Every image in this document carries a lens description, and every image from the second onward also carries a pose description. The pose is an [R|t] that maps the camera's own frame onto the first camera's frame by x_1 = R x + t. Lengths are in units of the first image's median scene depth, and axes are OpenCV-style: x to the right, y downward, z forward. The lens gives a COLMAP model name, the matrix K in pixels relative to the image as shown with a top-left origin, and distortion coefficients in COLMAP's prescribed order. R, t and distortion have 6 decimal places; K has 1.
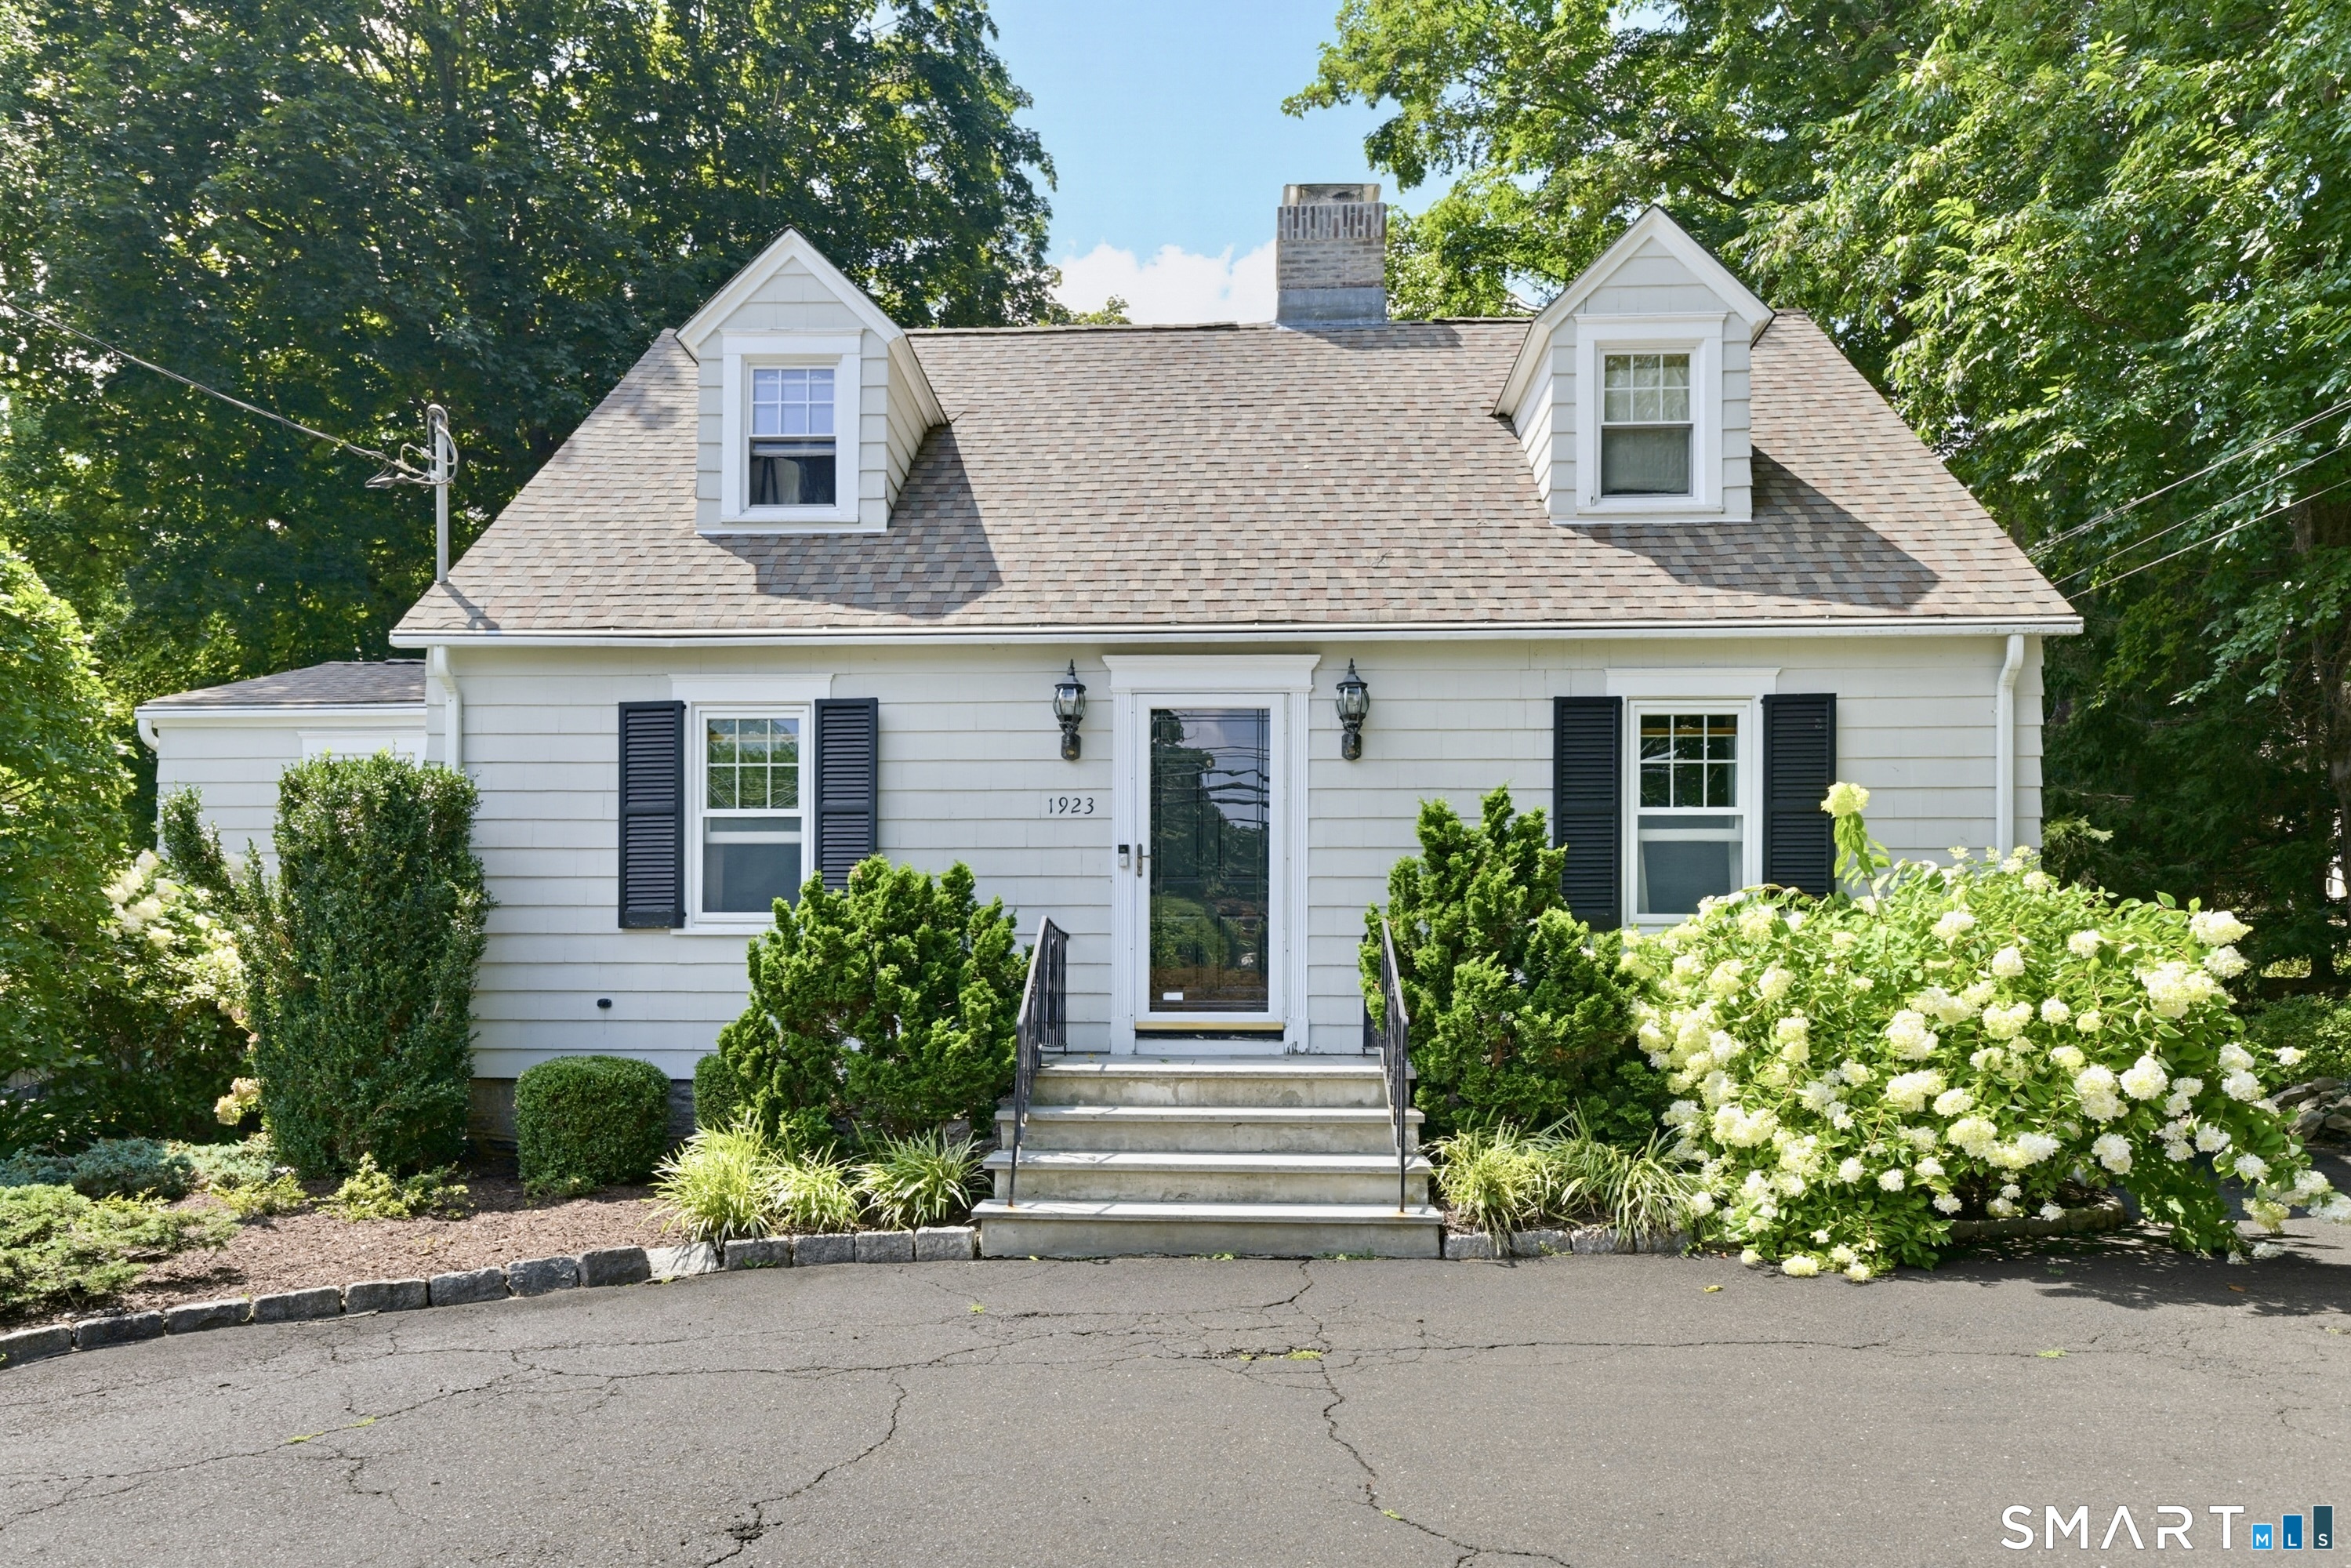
lens RADIAL K [[1427.9, 0, 1166.9], [0, 1427.9, 1008.8], [0, 0, 1]] dist [0.007433, -0.000922]
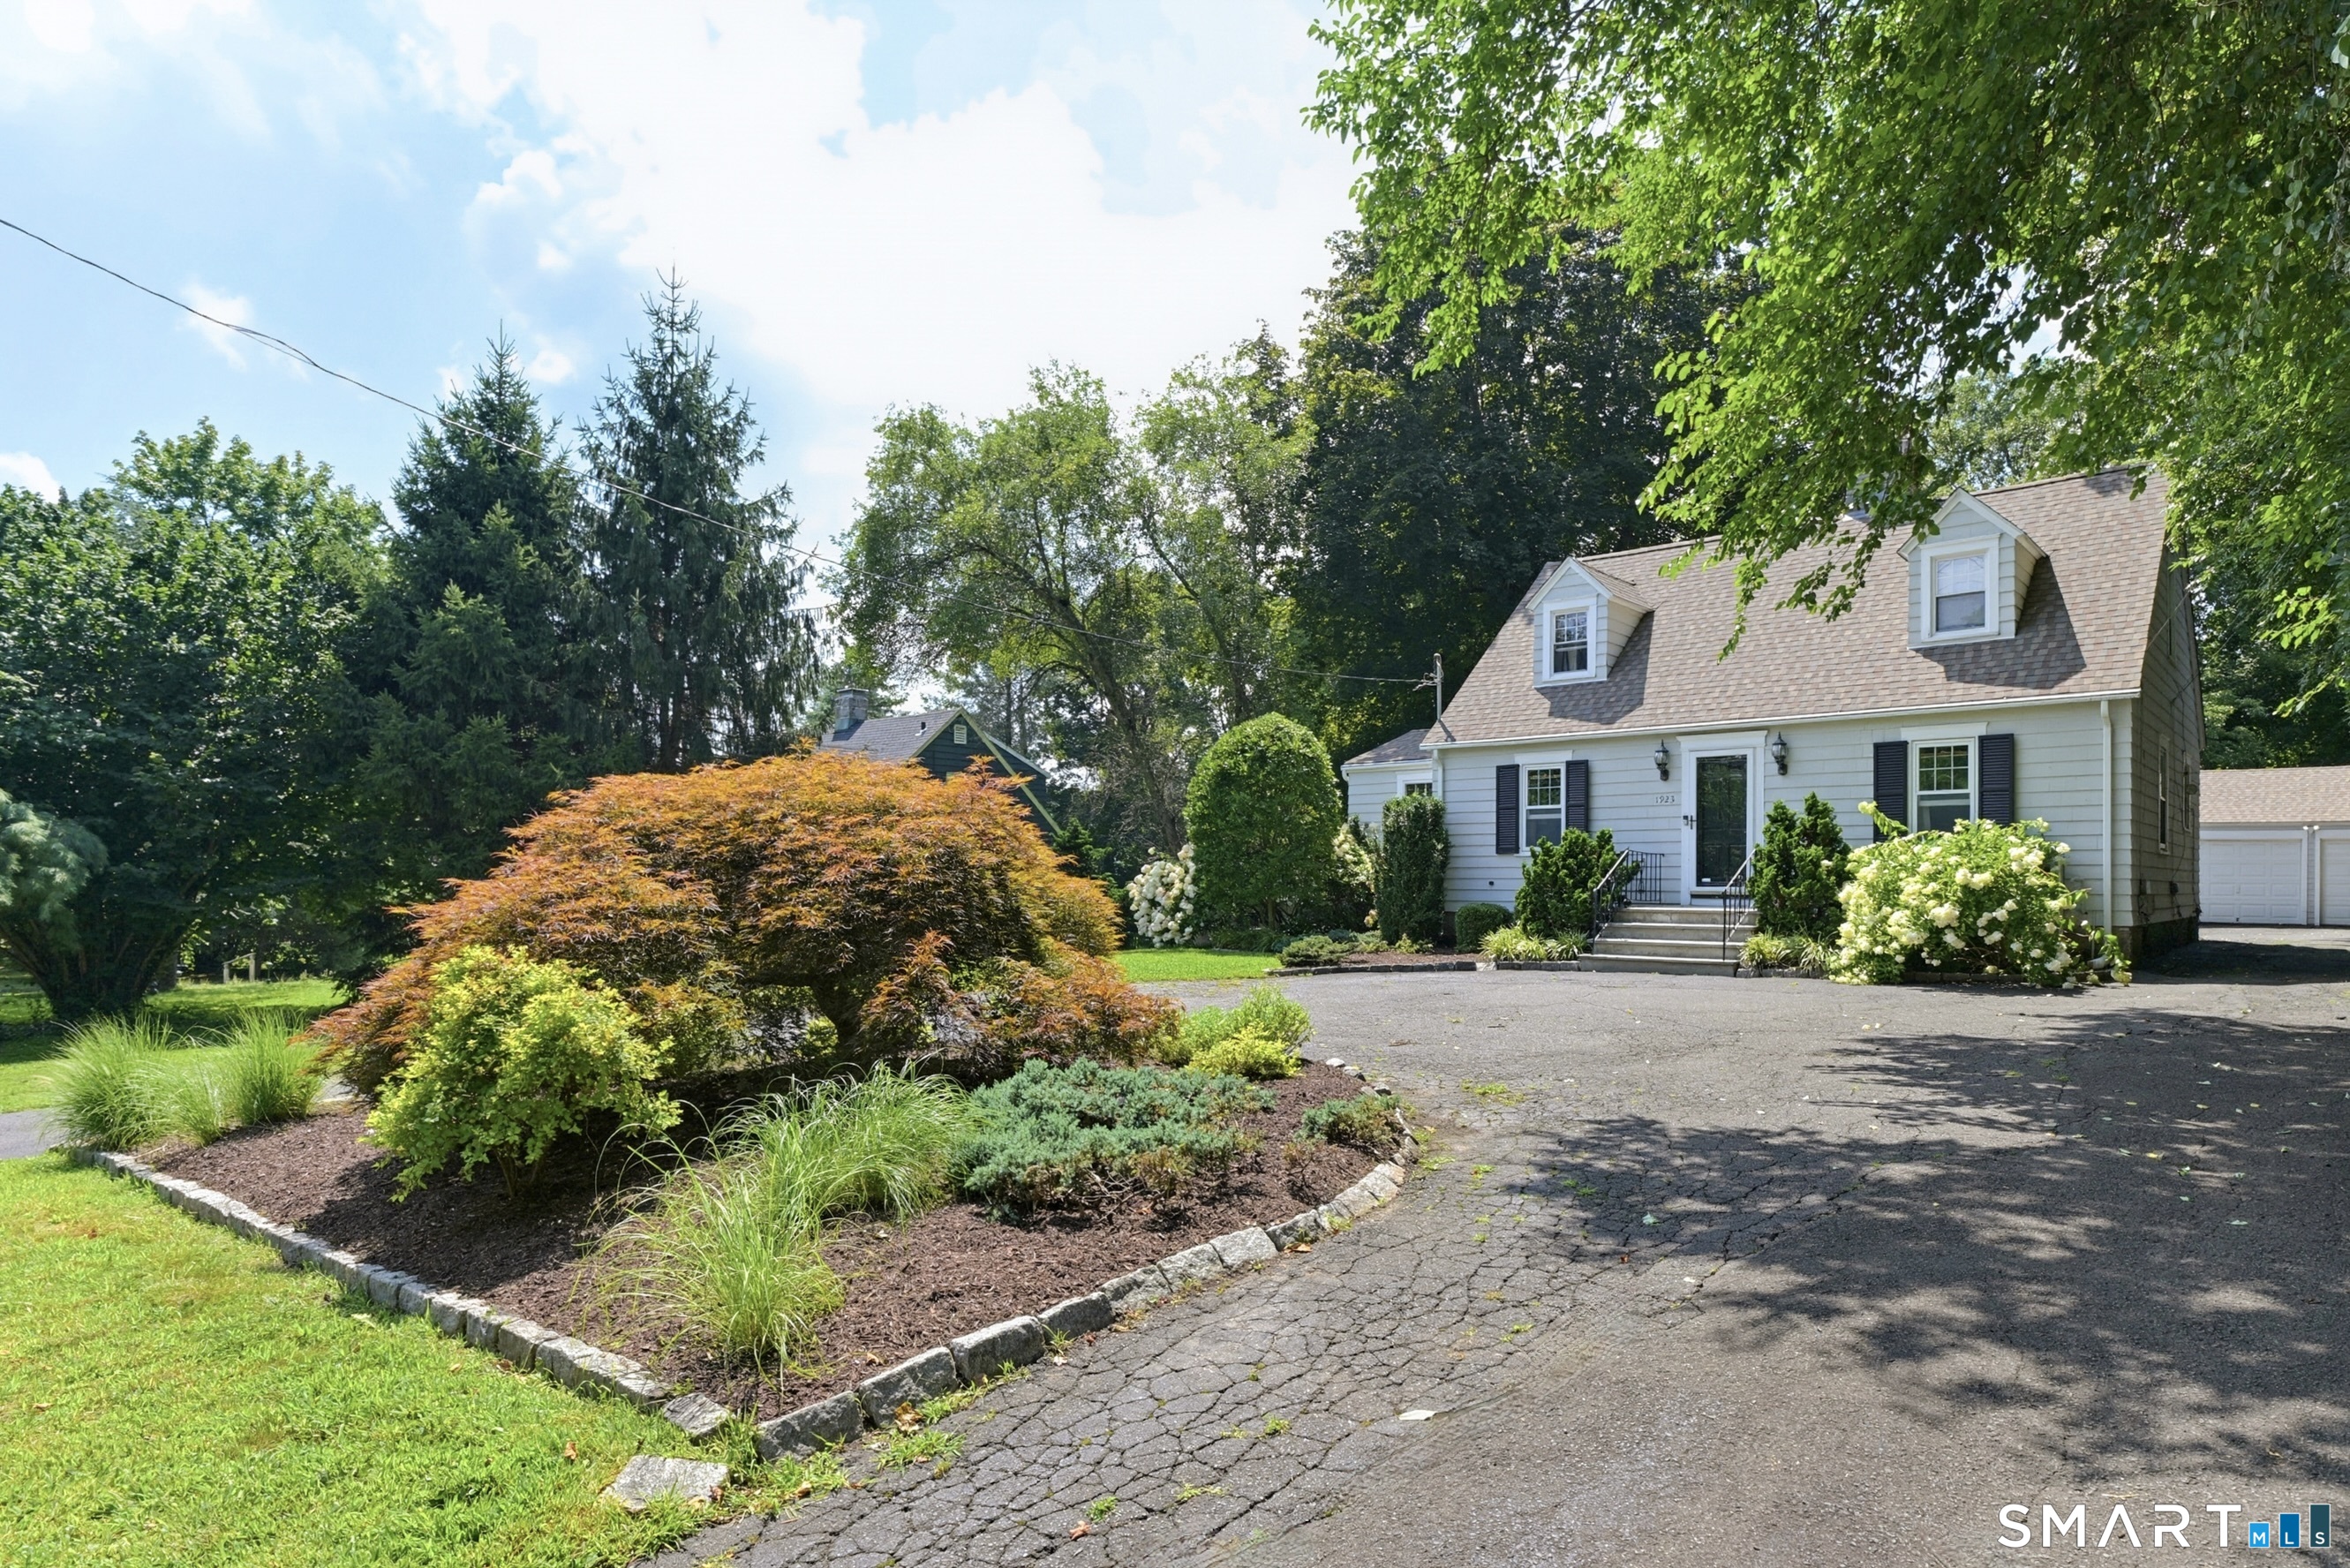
lens RADIAL K [[1182.6, 0, 1173.1], [0, 1182.6, 884.4], [0, 0, 1]] dist [0.027813, -0.001664]
pose [[0.723764, -0.002141, -0.690044, 0.714271], [0.003269, 0.999995, 0.000327, -0.004819], [0.690040, -0.002493, 0.723767, -1.009889]]
